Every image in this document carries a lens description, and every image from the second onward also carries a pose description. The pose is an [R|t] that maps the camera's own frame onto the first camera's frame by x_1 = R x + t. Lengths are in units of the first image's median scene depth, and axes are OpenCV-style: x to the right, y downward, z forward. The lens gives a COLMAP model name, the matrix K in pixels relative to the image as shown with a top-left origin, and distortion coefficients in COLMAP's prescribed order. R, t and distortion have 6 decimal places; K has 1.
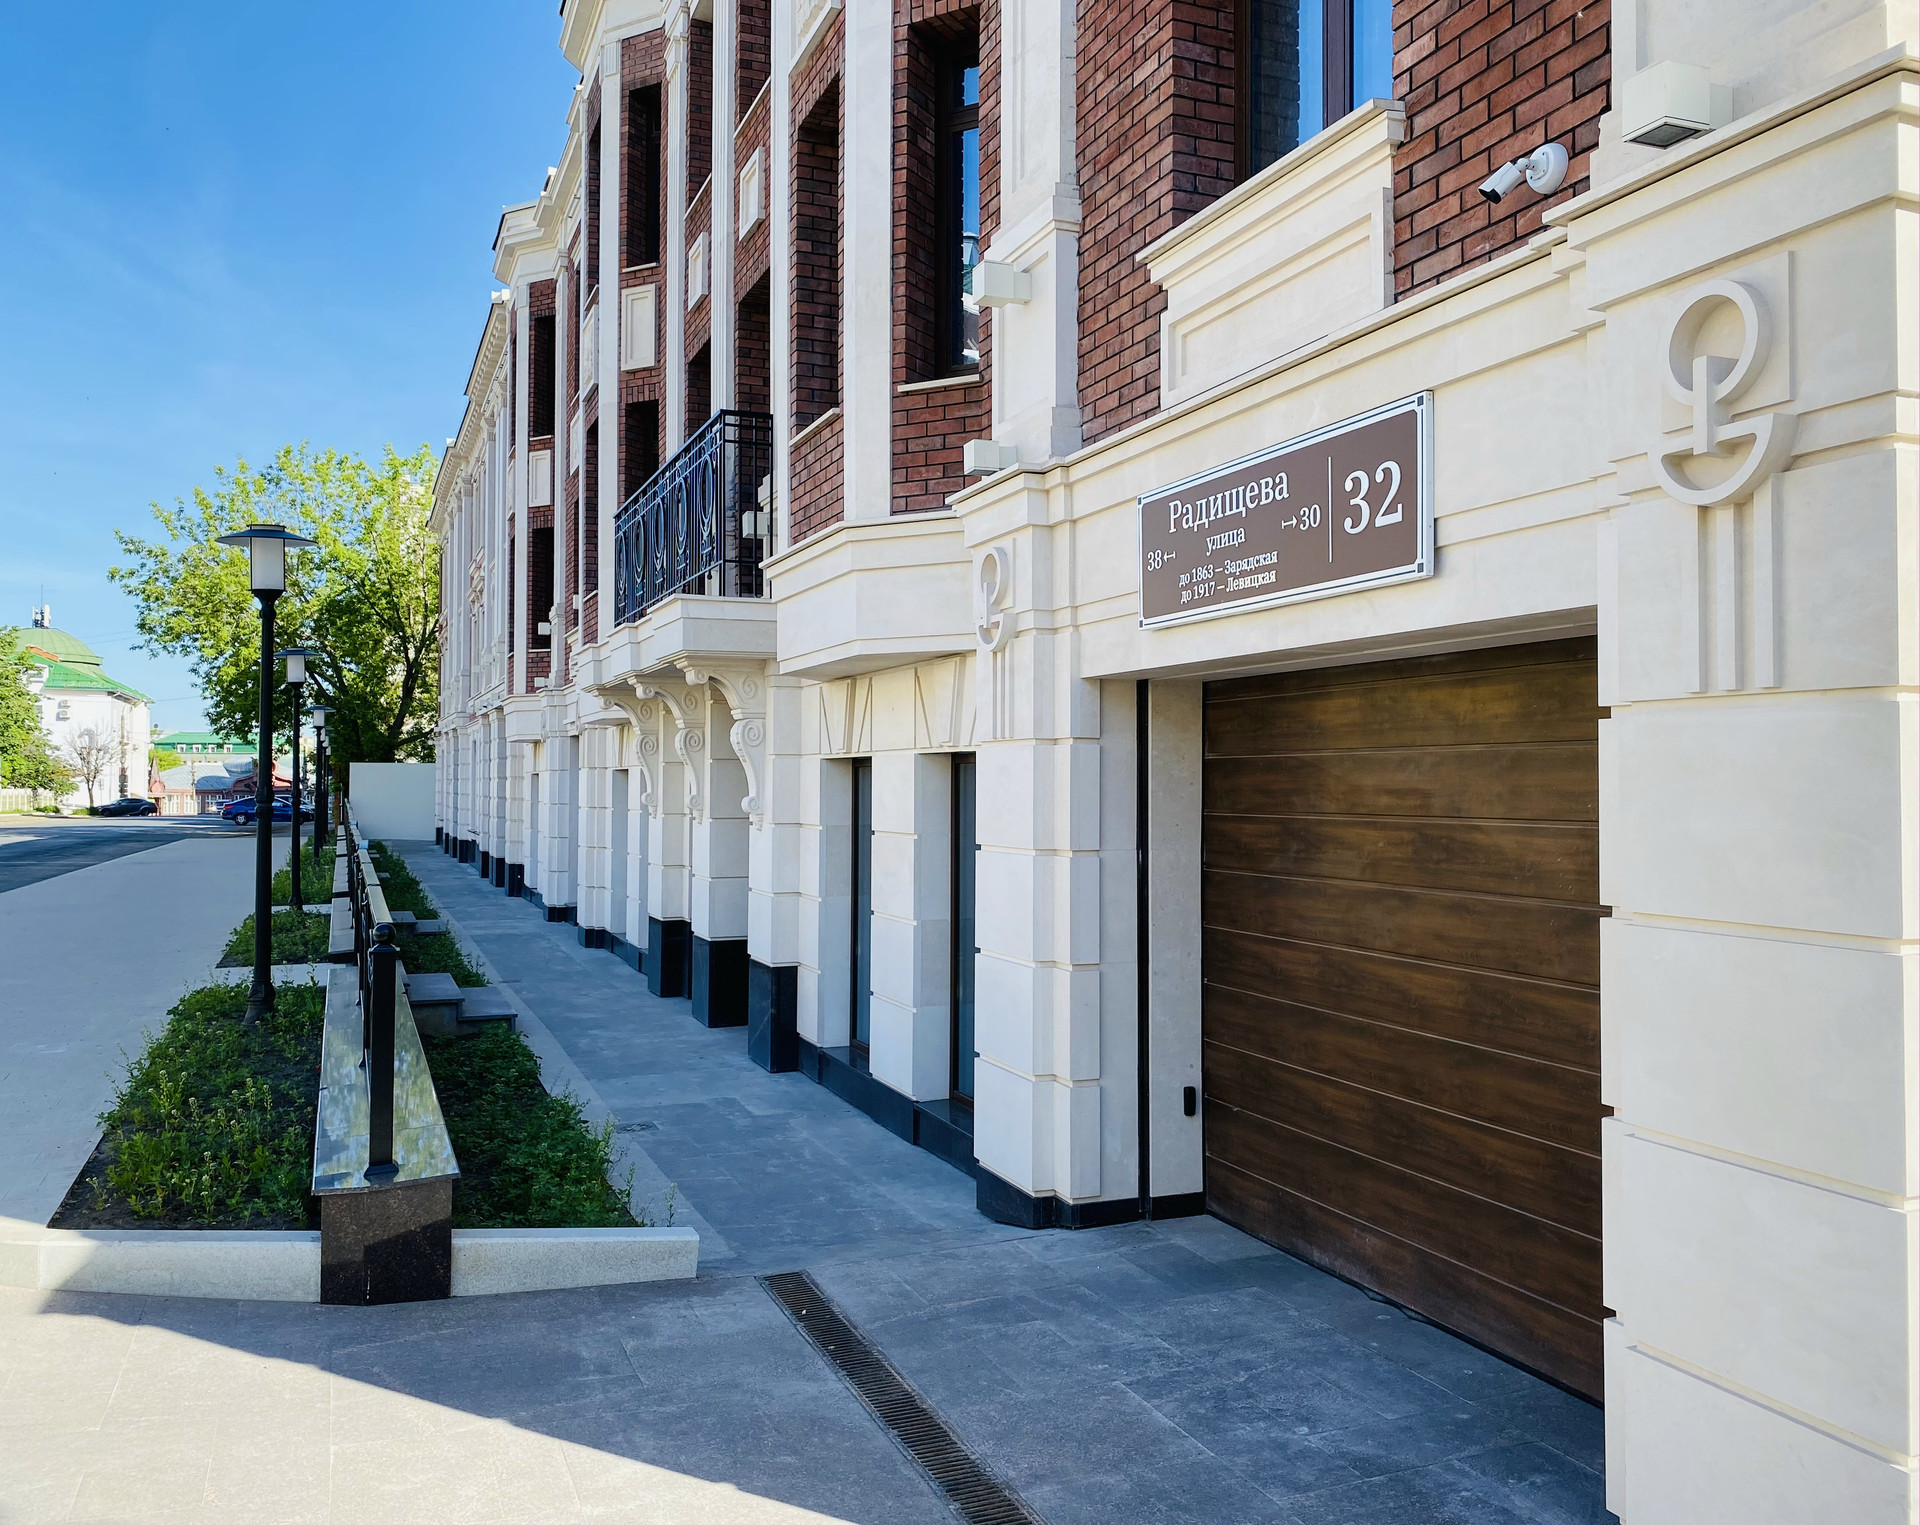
lens RADIAL K [[1572.4, 0, 966.7], [0, 1572.4, 752.7], [0, 0, 1]] dist [0.094312, -0.100692]
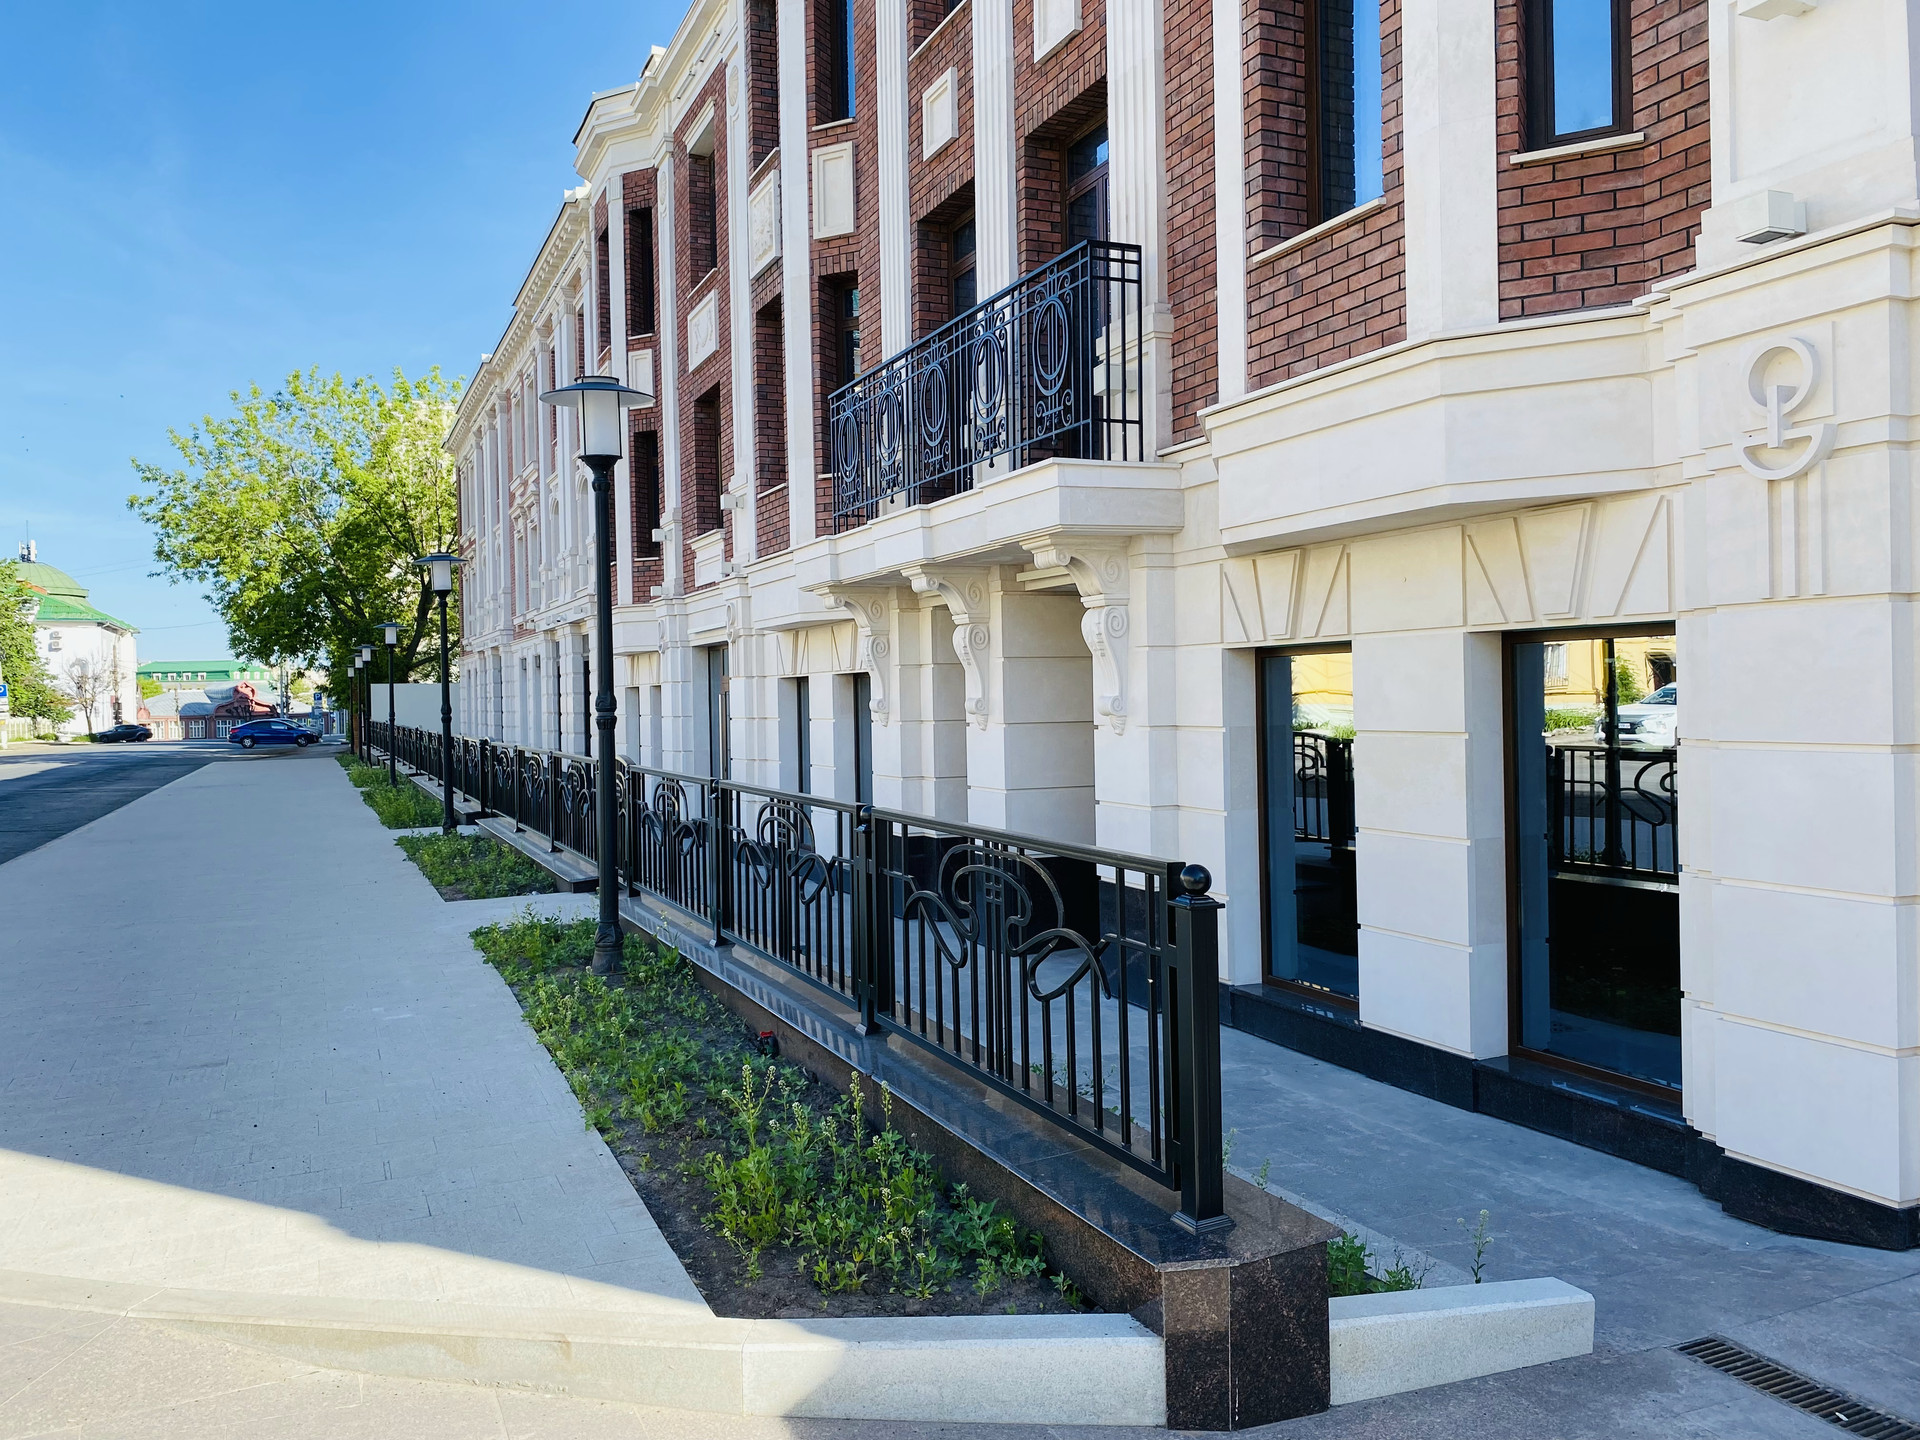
lens RADIAL K [[1470.2, 0, 930.5], [0, 1470.2, 721.1], [0, 0, 1]] dist [0.071934, -0.091430]
pose [[0.999377, -0.021409, 0.028049, -0.354978], [0.020370, 0.999113, 0.036846, 0.013339], [-0.028813, -0.036251, 0.998927, 0.265104]]
